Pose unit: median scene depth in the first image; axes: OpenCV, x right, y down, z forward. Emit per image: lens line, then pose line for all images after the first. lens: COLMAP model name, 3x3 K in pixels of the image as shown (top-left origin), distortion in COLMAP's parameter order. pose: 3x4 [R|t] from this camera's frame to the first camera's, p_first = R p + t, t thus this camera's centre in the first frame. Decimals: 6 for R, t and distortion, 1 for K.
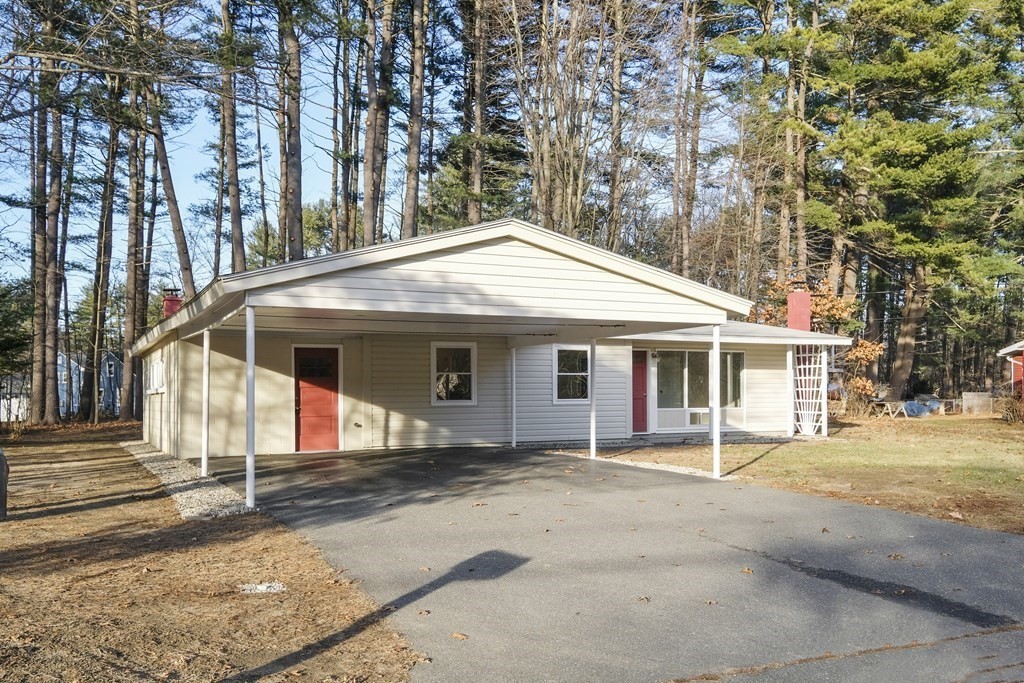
lens RADIAL K [[997.1, 0, 512.0], [0, 997.1, 341.5], [0, 0, 1]] dist [-0.044653, -0.008844]
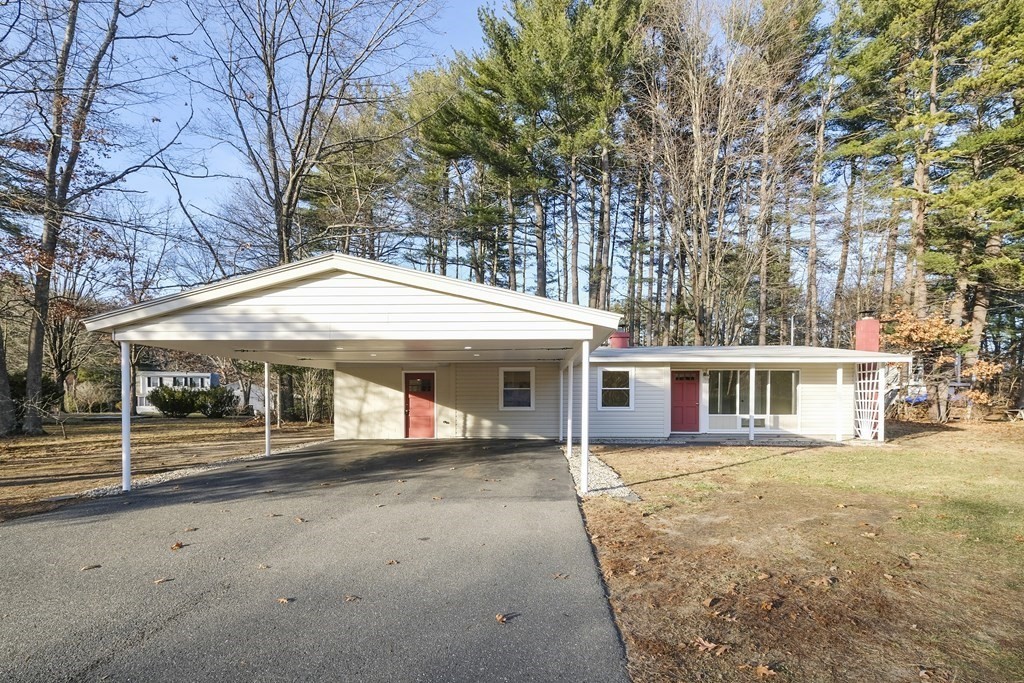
lens RADIAL K [[474.8, 0, 468.9], [0, 474.8, 387.5], [0, 0, 1]] dist [-0.013633, 0.000454]
pose [[0.853848, -0.004746, -0.520501, 0.242549], [0.021361, 0.999436, 0.025929, 0.010431], [0.520084, -0.033258, 0.853467, 0.367363]]
